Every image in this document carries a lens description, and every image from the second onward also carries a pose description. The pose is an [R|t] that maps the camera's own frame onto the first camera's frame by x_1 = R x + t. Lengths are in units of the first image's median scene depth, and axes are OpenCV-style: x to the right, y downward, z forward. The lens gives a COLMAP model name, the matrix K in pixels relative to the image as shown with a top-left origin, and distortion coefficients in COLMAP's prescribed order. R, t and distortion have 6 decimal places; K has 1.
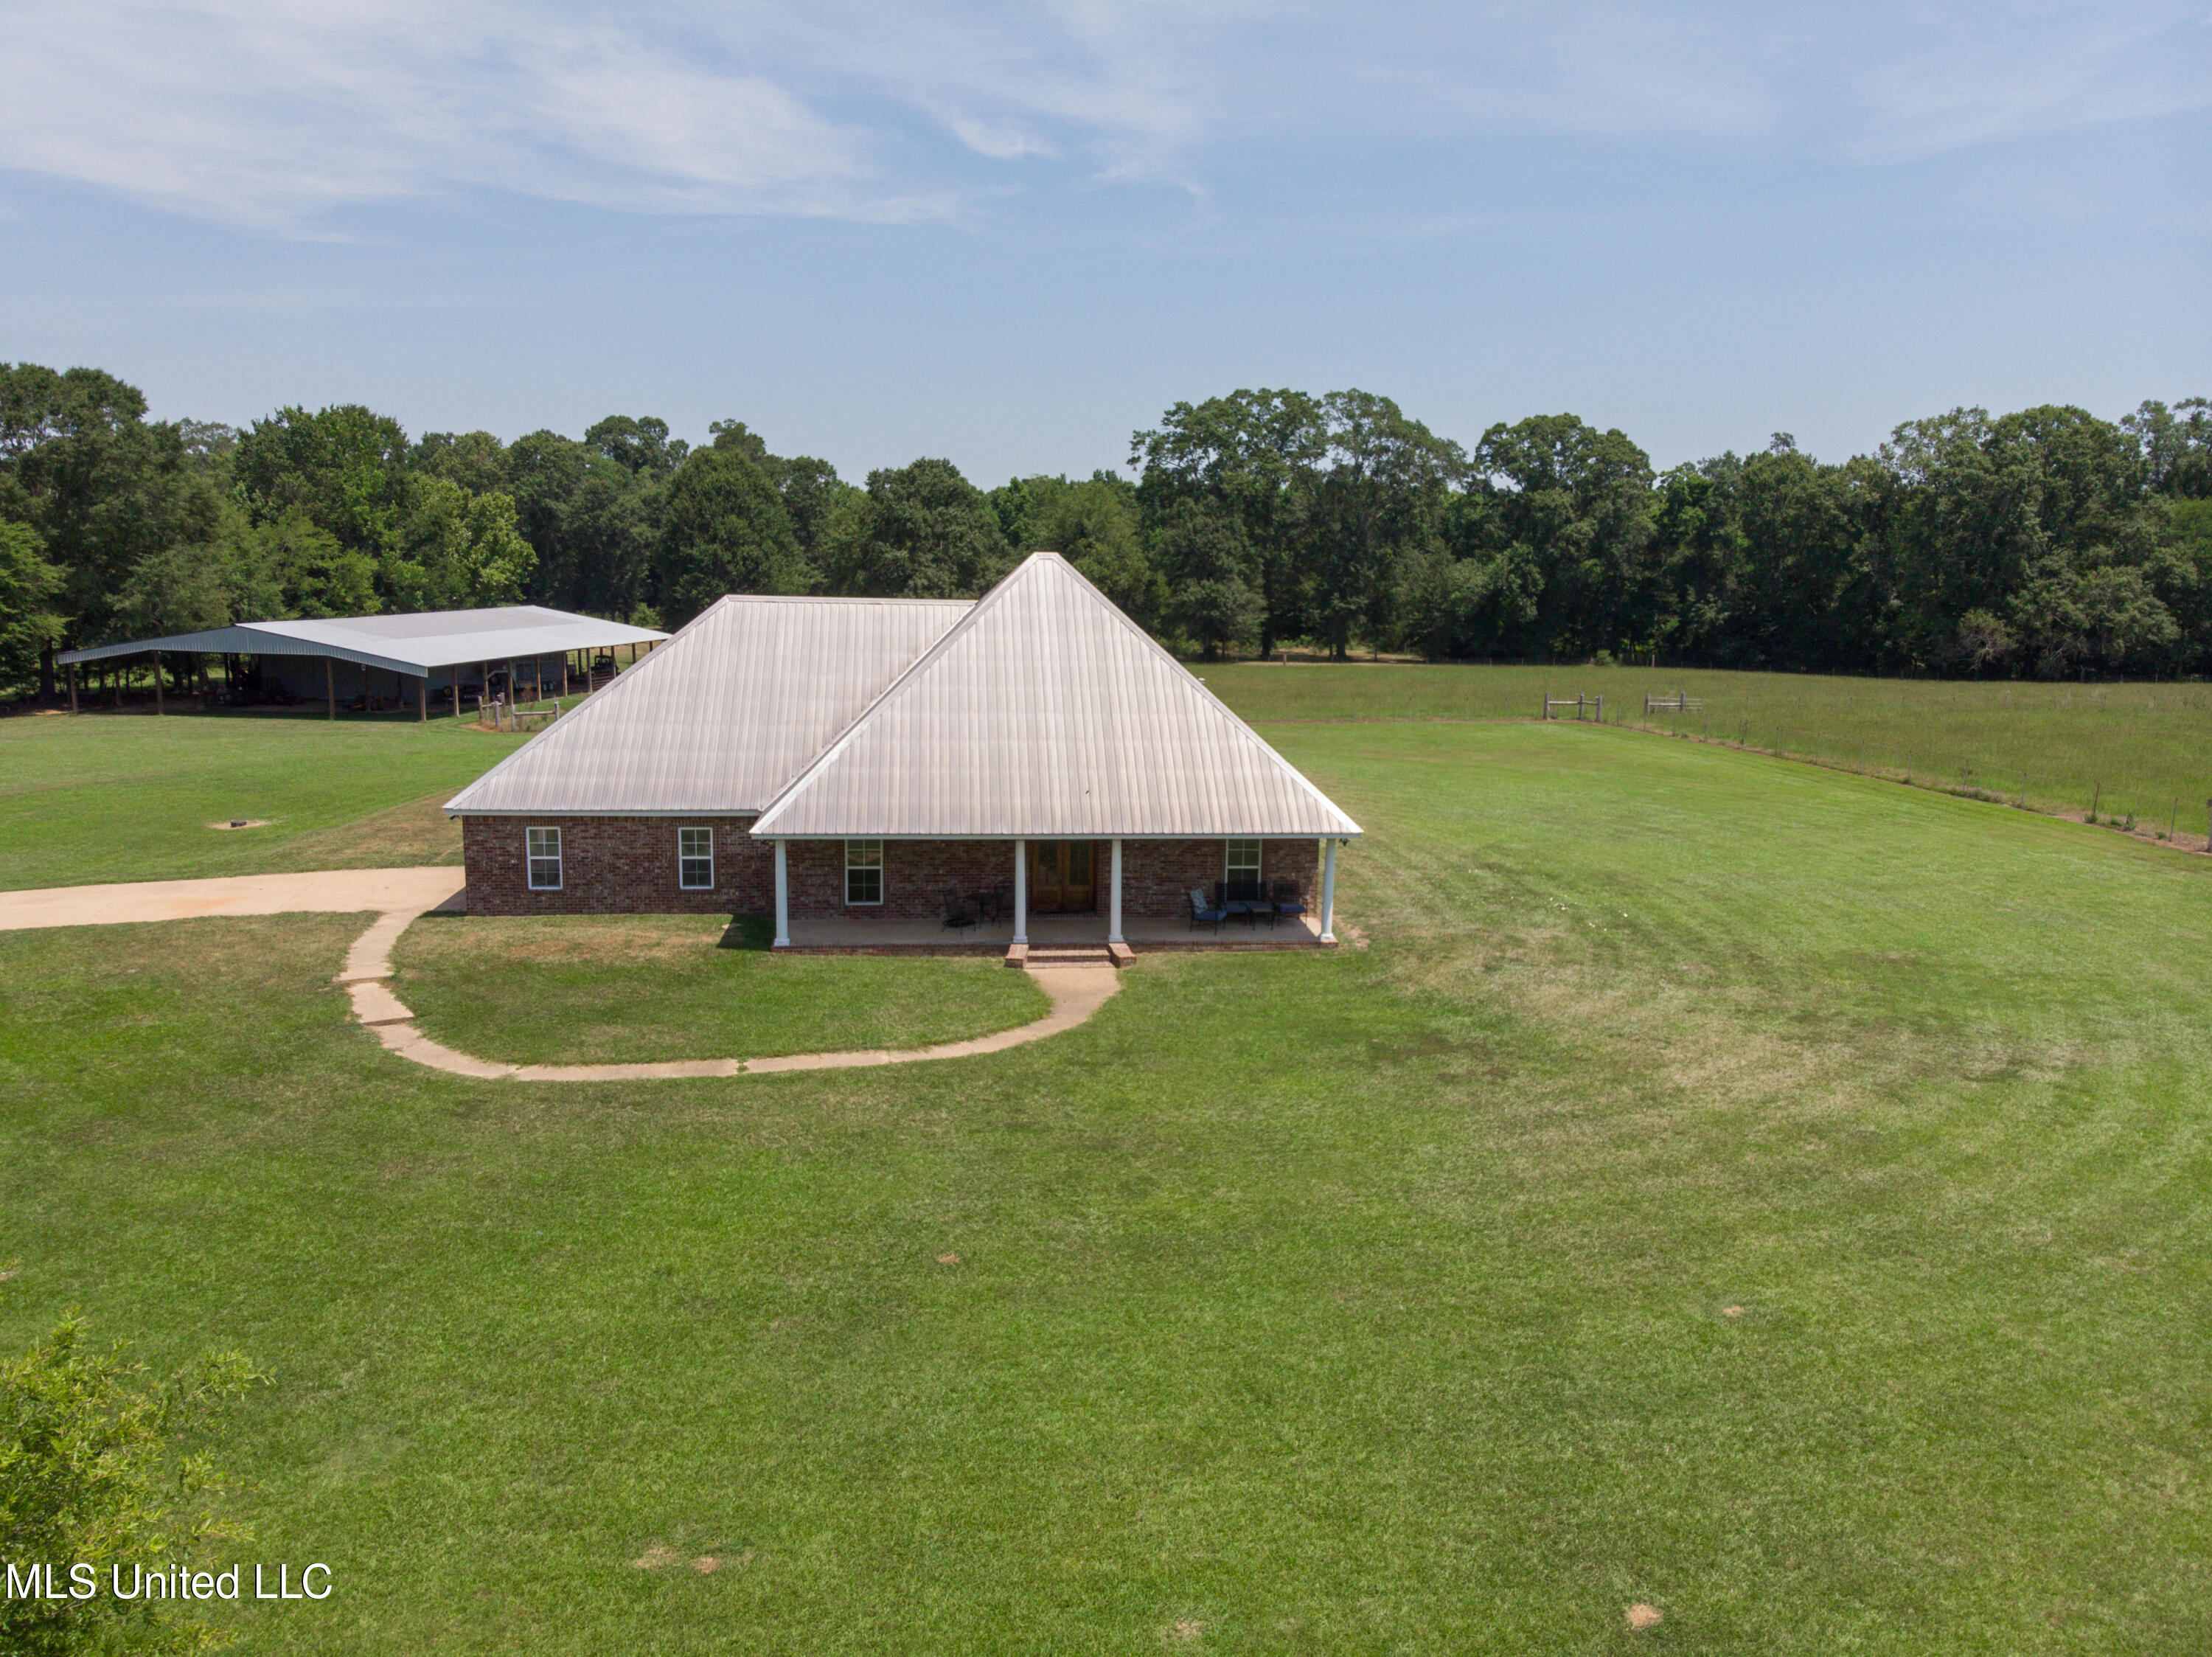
lens RADIAL K [[1652.6, 0, 1106.0], [0, 1652.6, 828.5], [0, 0, 1]] dist [-0.027046, 0.060462]
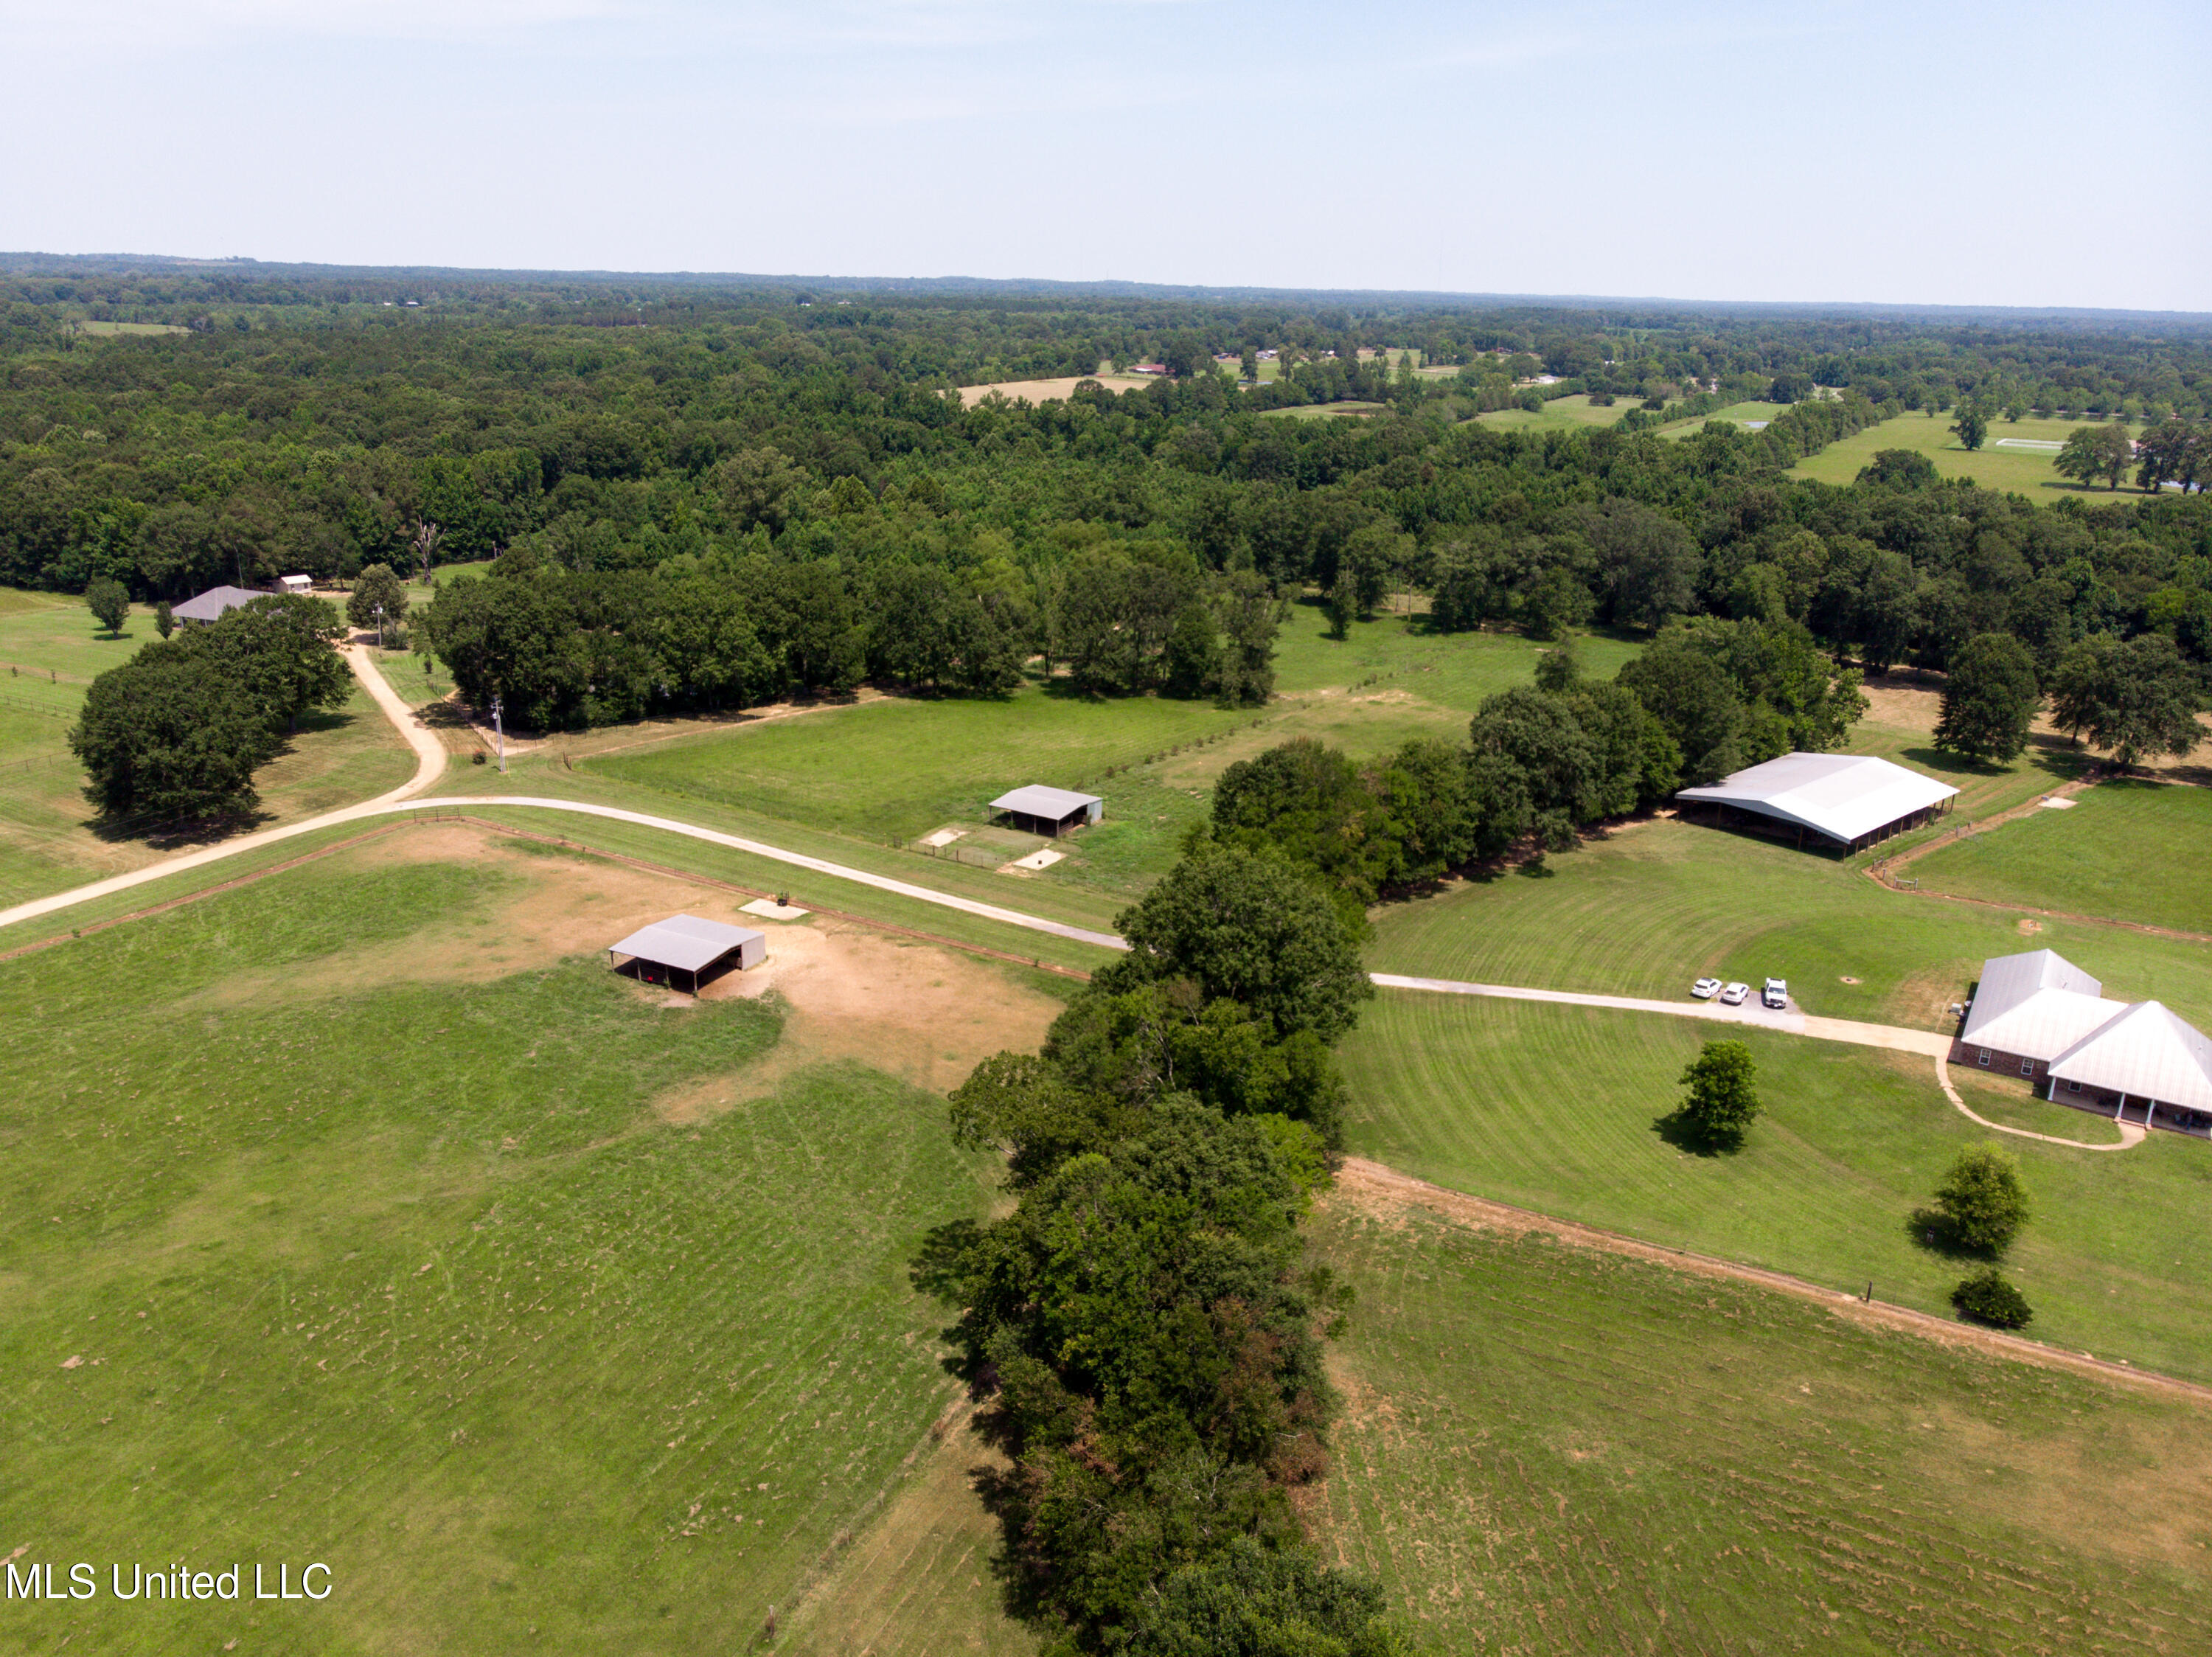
lens RADIAL K [[1652.6, 0, 1106.0], [0, 1652.6, 828.5], [0, 0, 1]] dist [-0.027046, 0.060462]
pose [[0.792505, 0.196041, -0.577497, 0.052154], [-0.113754, 0.977825, 0.175834, -0.306488], [0.599162, -0.073657, 0.797232, -1.063835]]
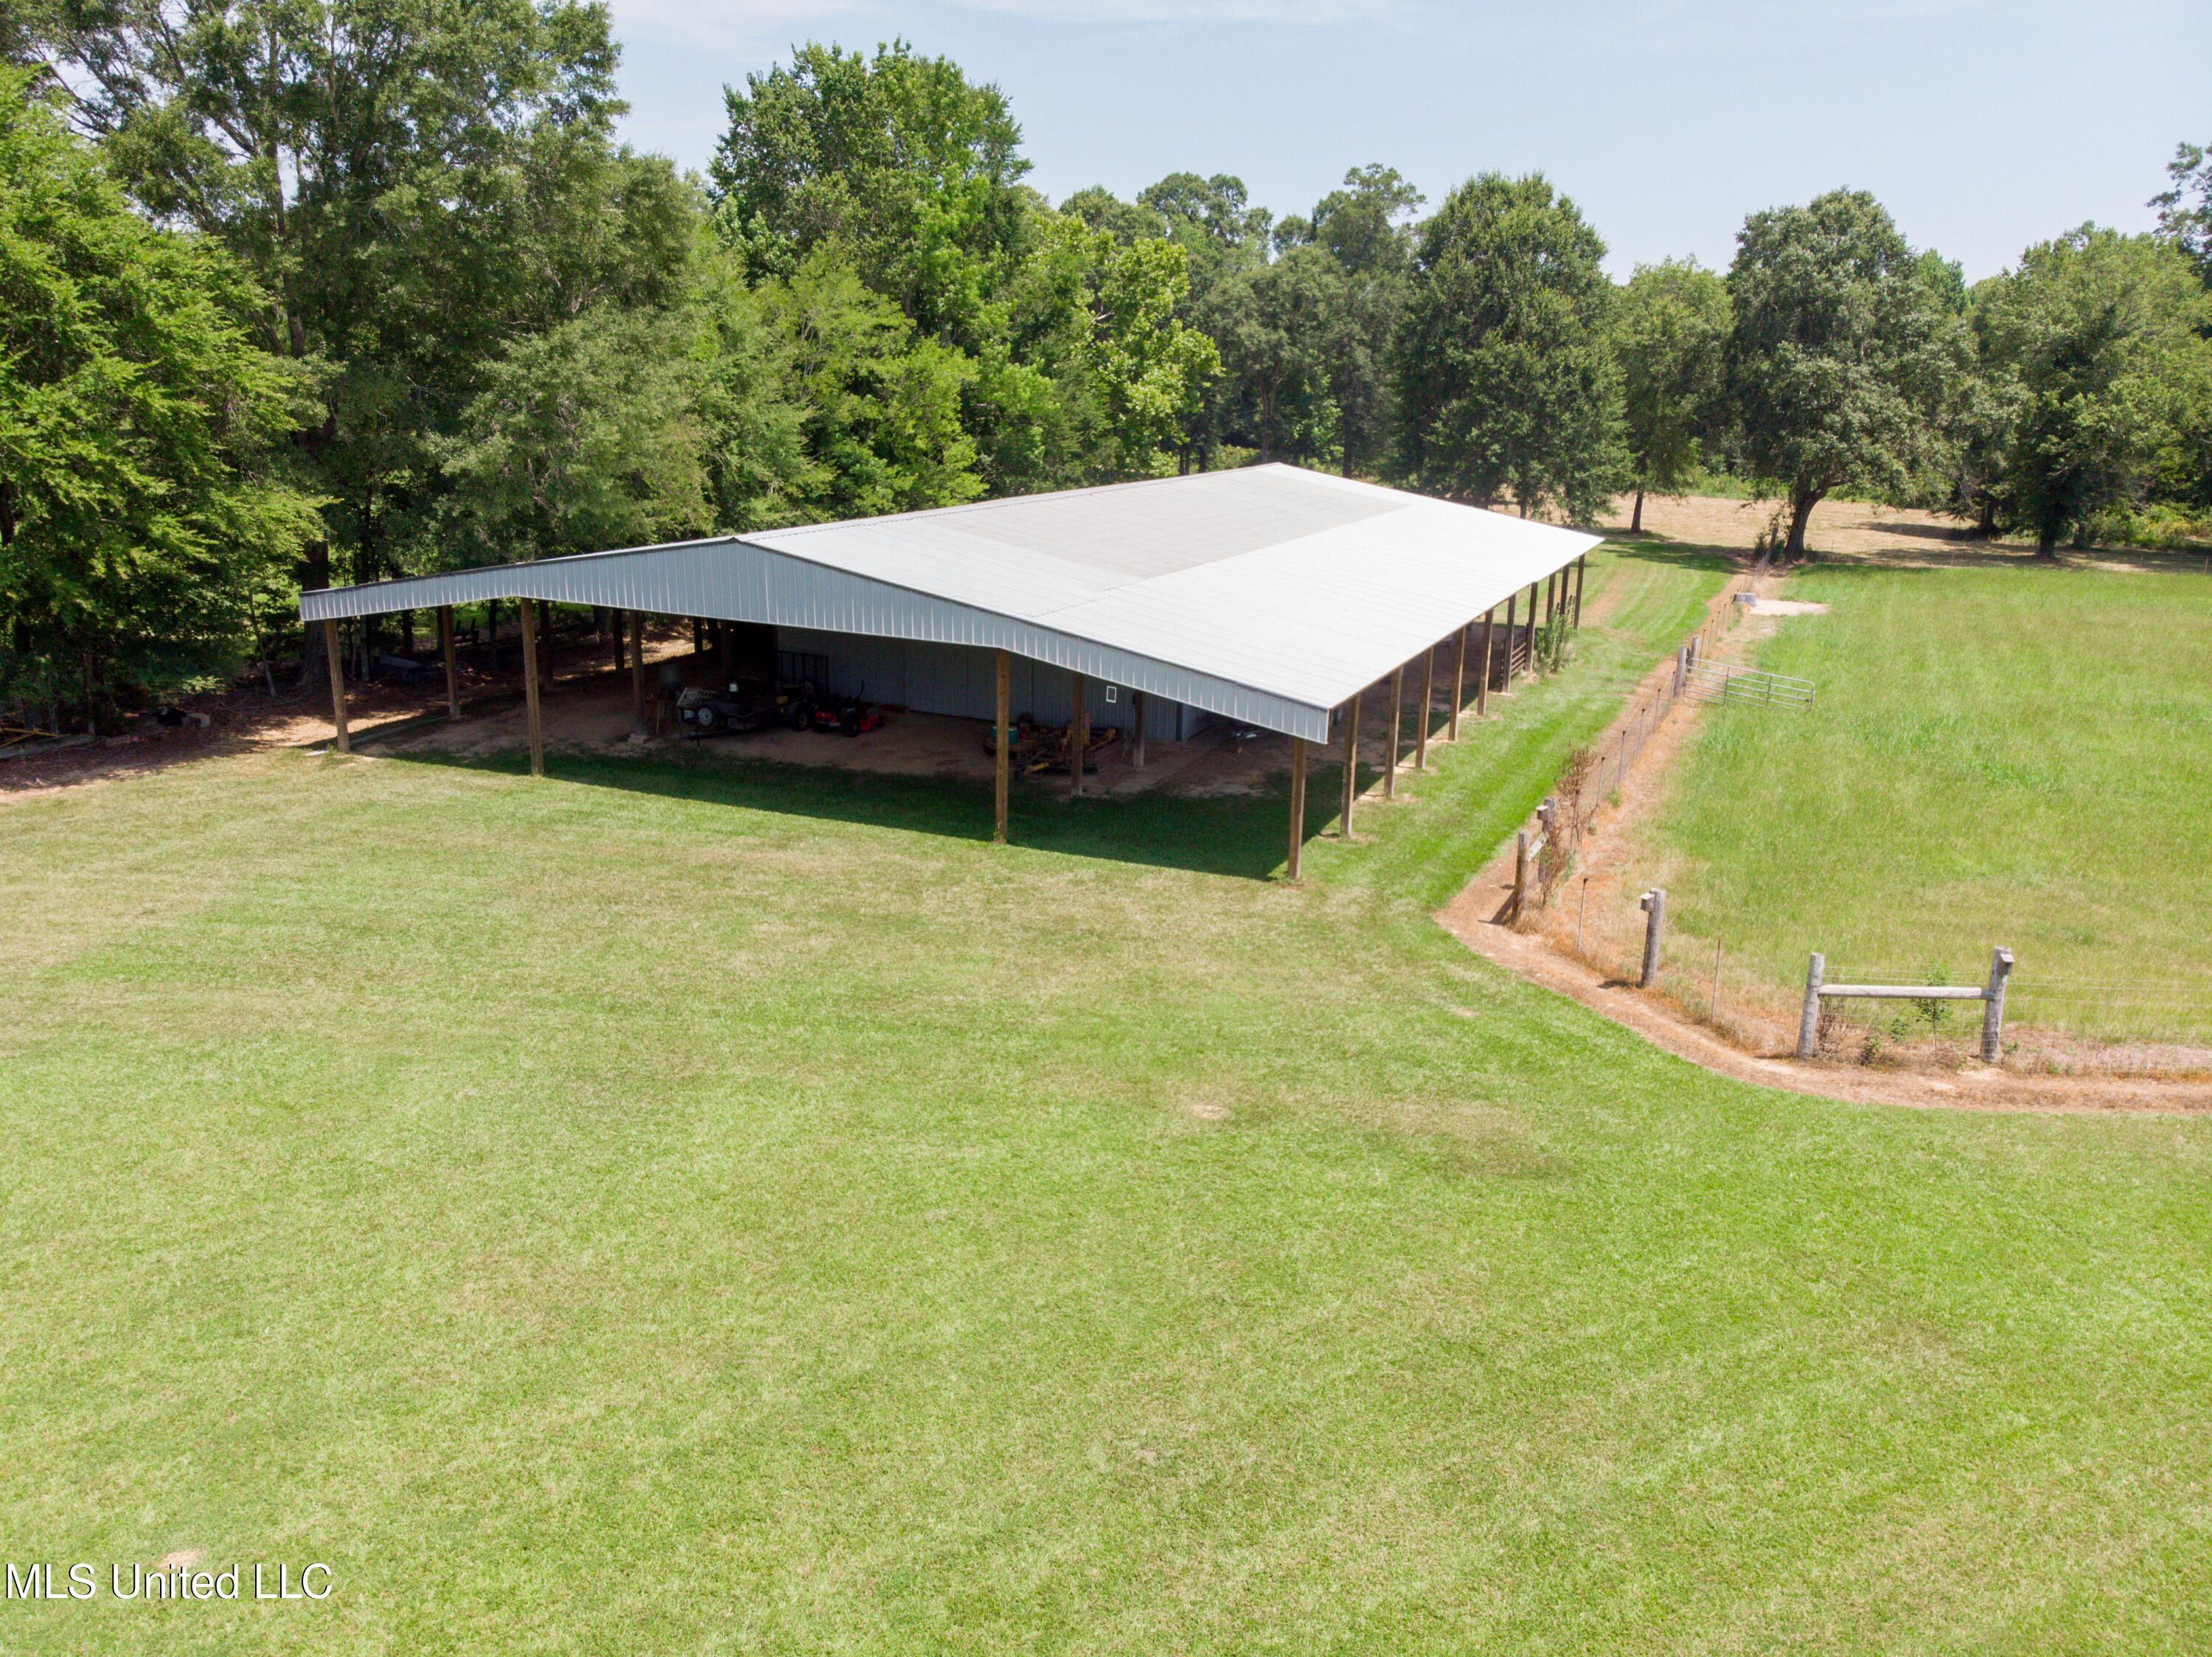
lens RADIAL K [[1652.6, 0, 1106.0], [0, 1652.6, 828.5], [0, 0, 1]] dist [-0.027046, 0.060462]
pose [[0.971536, 0.072359, -0.225572, -0.303563], [-0.049250, 0.993098, 0.106445, -0.084331], [0.231717, -0.092306, 0.968394, 0.557322]]
